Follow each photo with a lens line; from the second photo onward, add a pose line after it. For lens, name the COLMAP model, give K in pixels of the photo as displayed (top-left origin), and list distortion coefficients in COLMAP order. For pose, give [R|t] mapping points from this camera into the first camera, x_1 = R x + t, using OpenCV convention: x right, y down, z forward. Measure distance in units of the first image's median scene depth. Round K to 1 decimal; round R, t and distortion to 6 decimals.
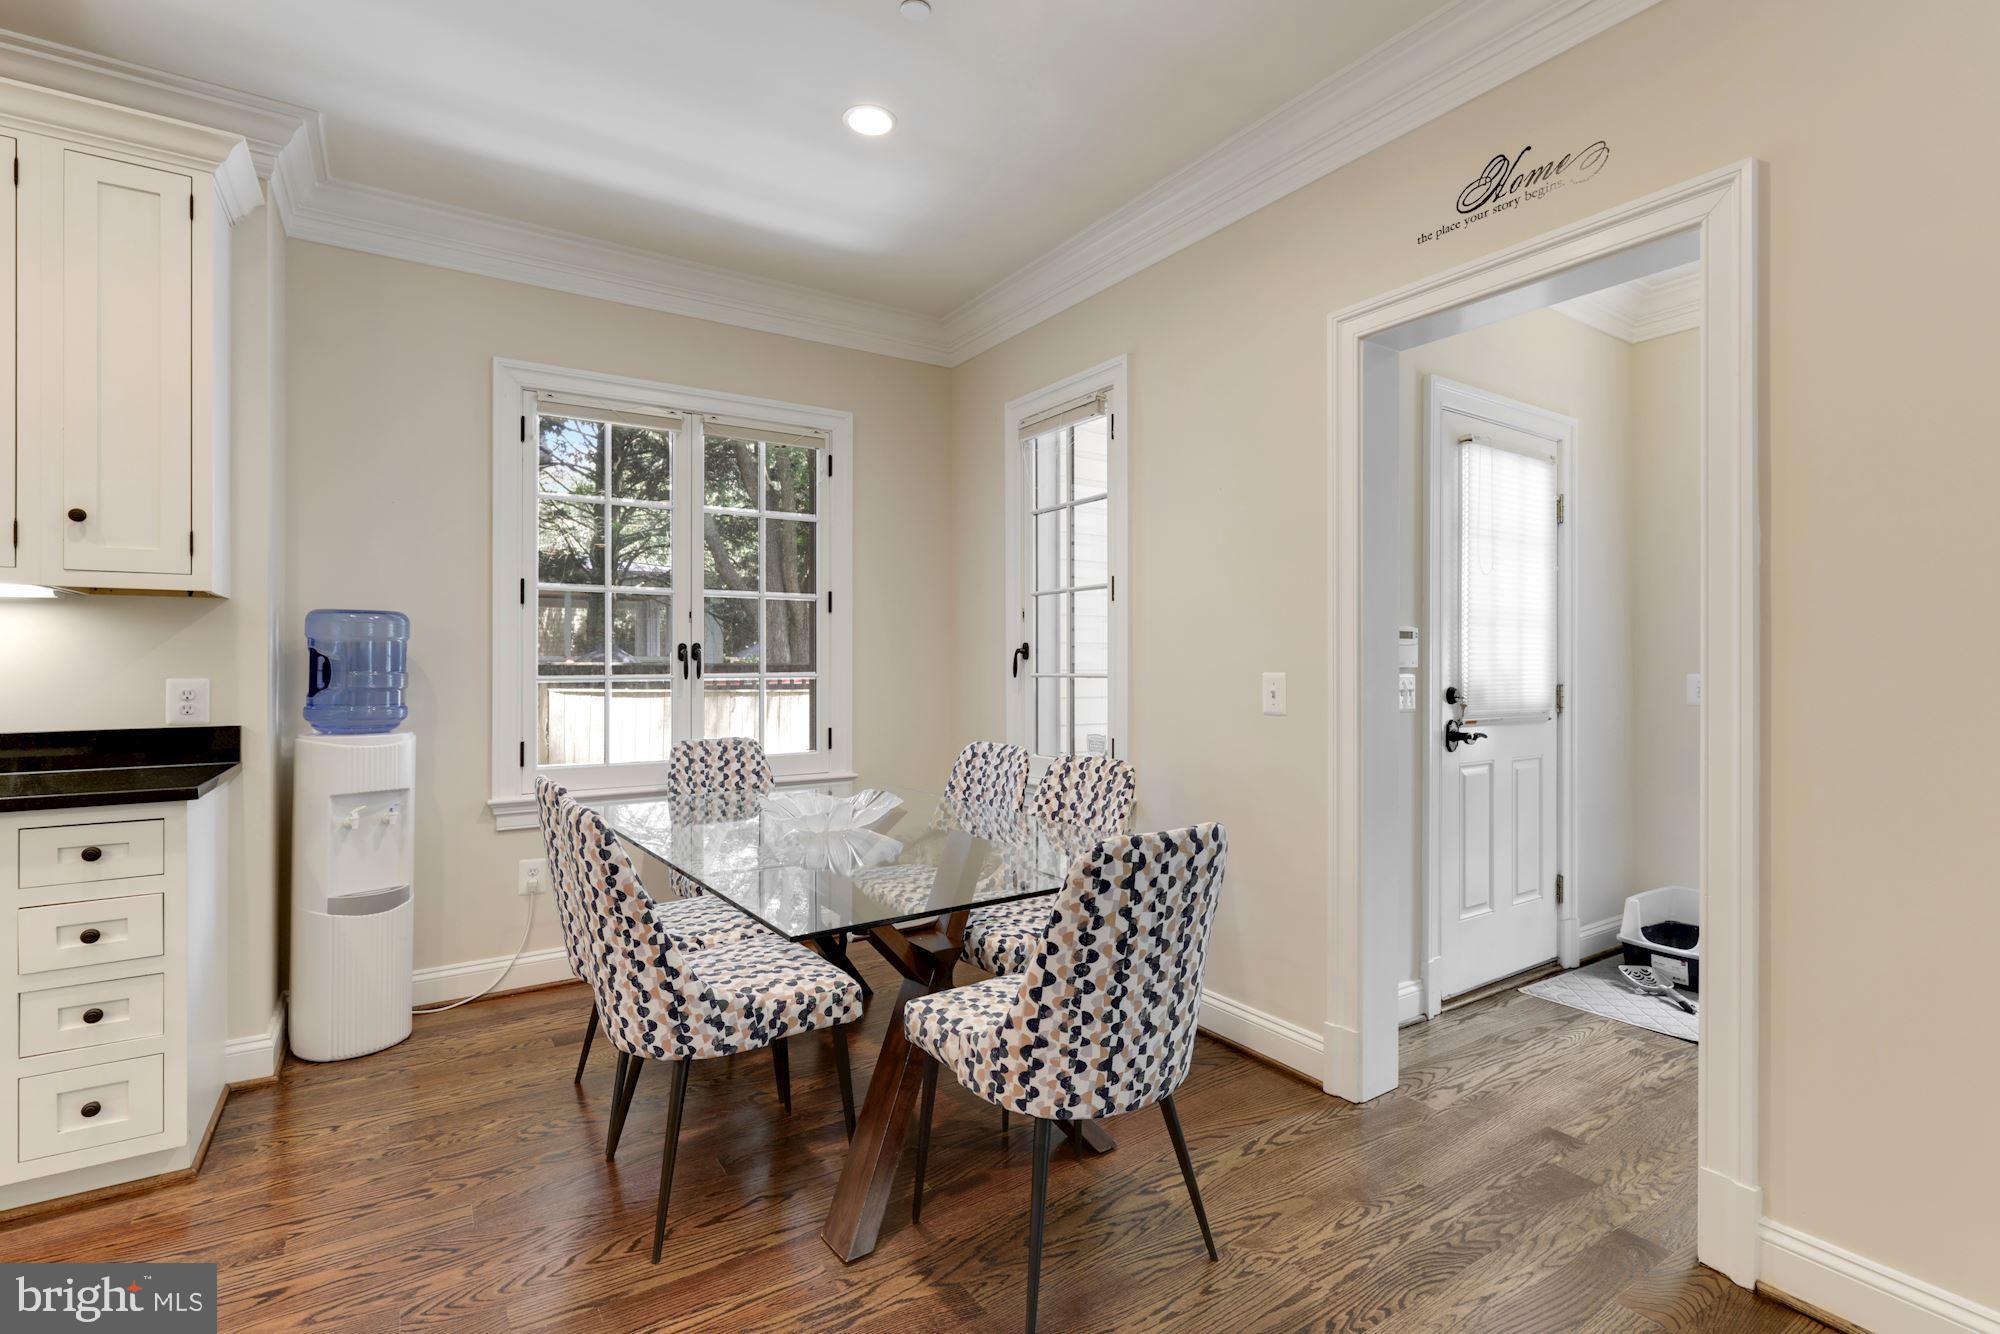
lens RADIAL K [[912.9, 0, 1017.6], [0, 912.9, 664.7], [0, 0, 1]] dist [-0.003155, -0.001217]
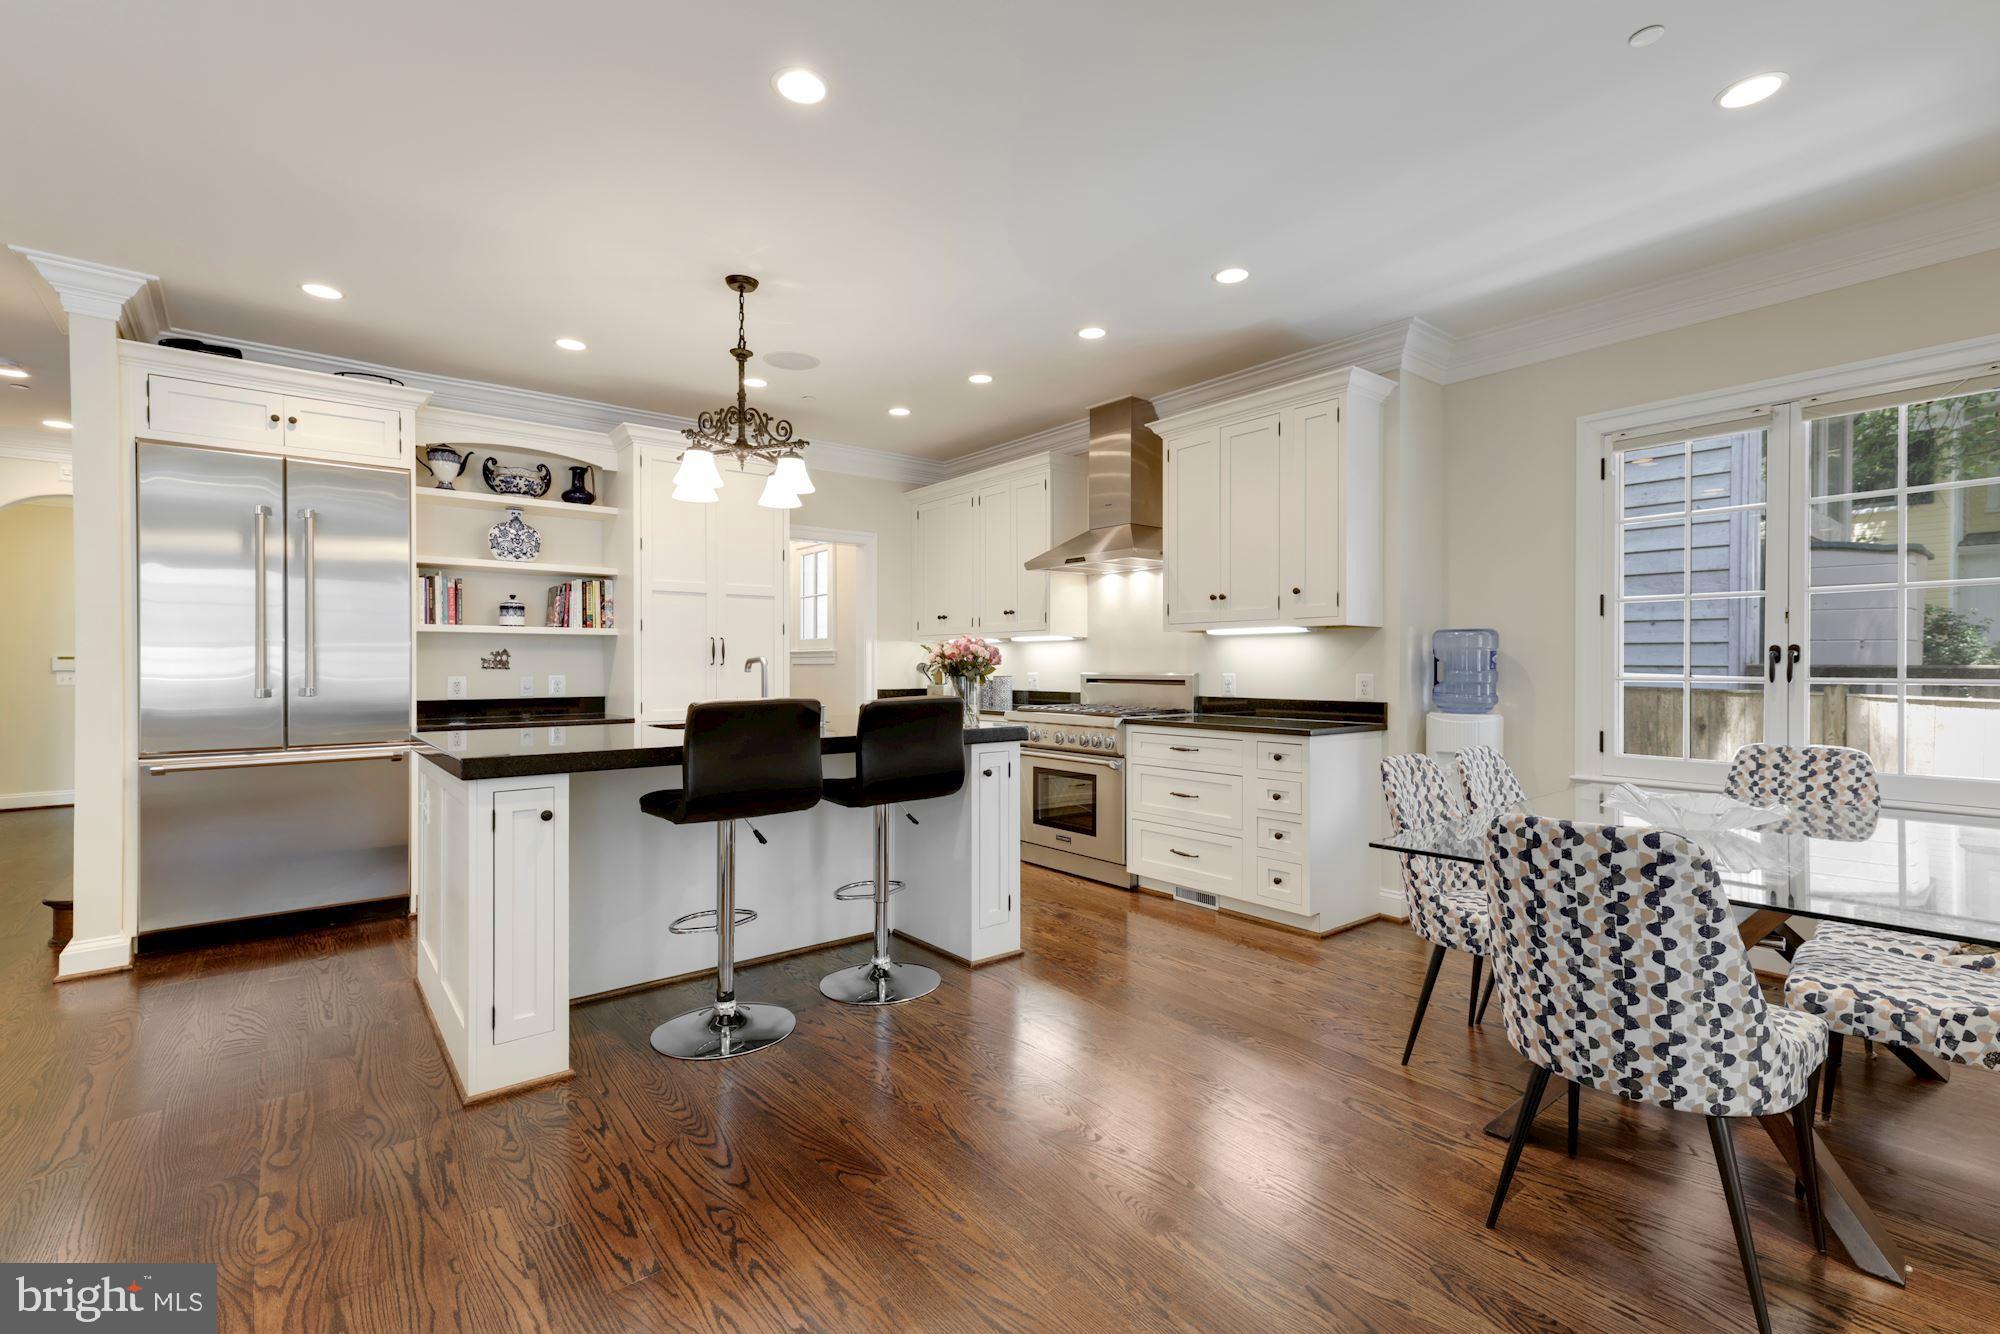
lens RADIAL K [[864.9, 0, 1000.0], [0, 864.9, 667.0], [0, 0, 1]] dist [0.017810, -0.000305]
pose [[0.093388, 0.001460, -0.995629, 0.936854], [-0.002176, 0.999997, 0.001262, 0.001010], [0.995627, 0.002049, 0.093390, 0.193996]]
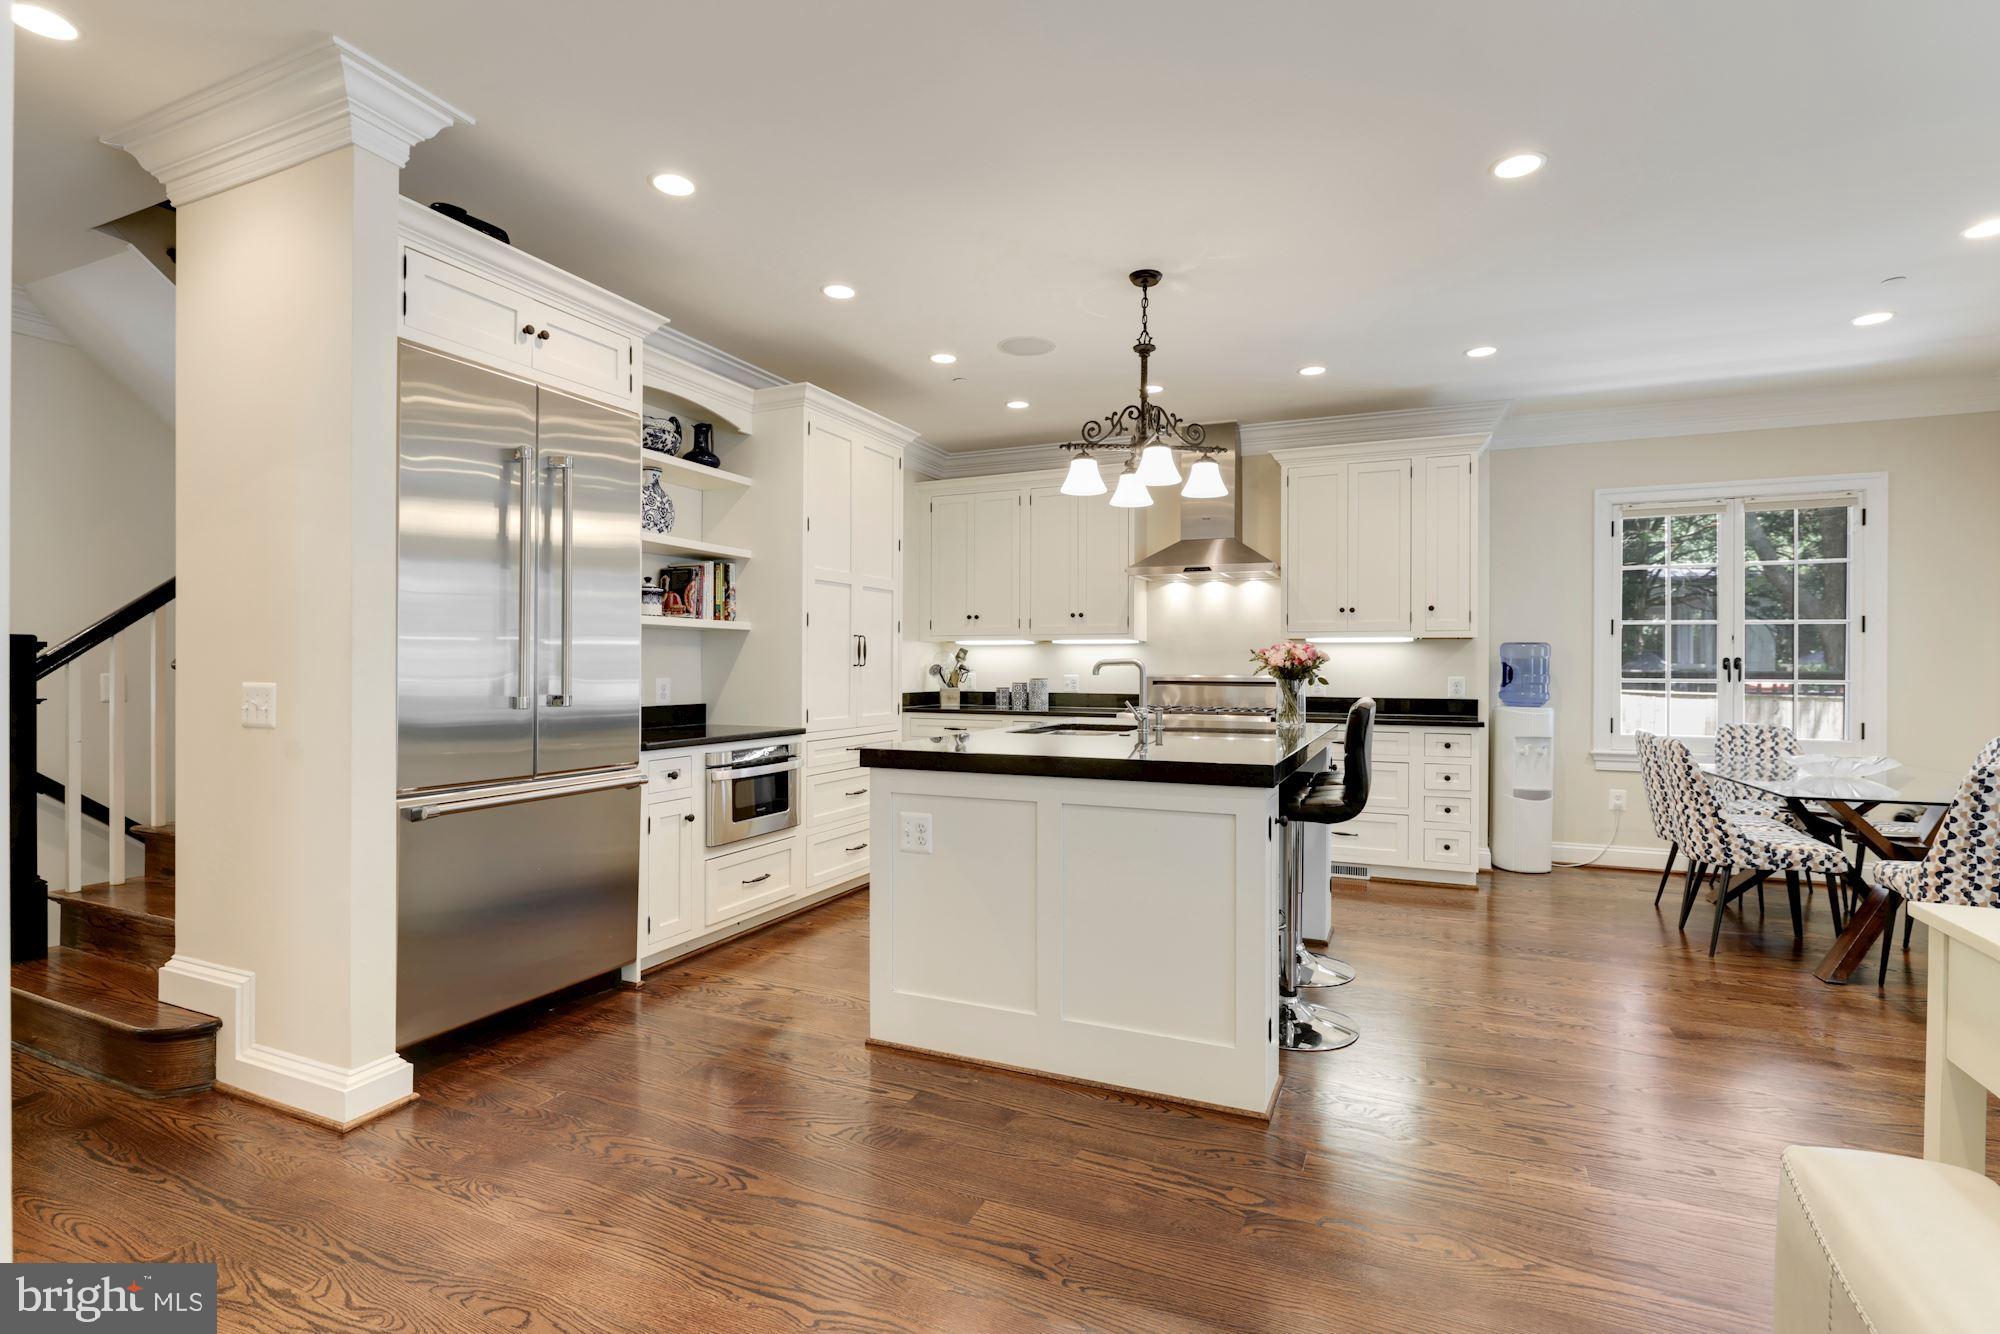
lens RADIAL K [[912.9, 0, 1017.6], [0, 912.9, 664.7], [0, 0, 1]] dist [-0.003155, -0.001217]
pose [[0.532052, 0.001111, -0.846711, 0.511417], [-0.006918, 0.999971, -0.003035, 0.000563], [0.846684, 0.007472, 0.532044, -1.429090]]
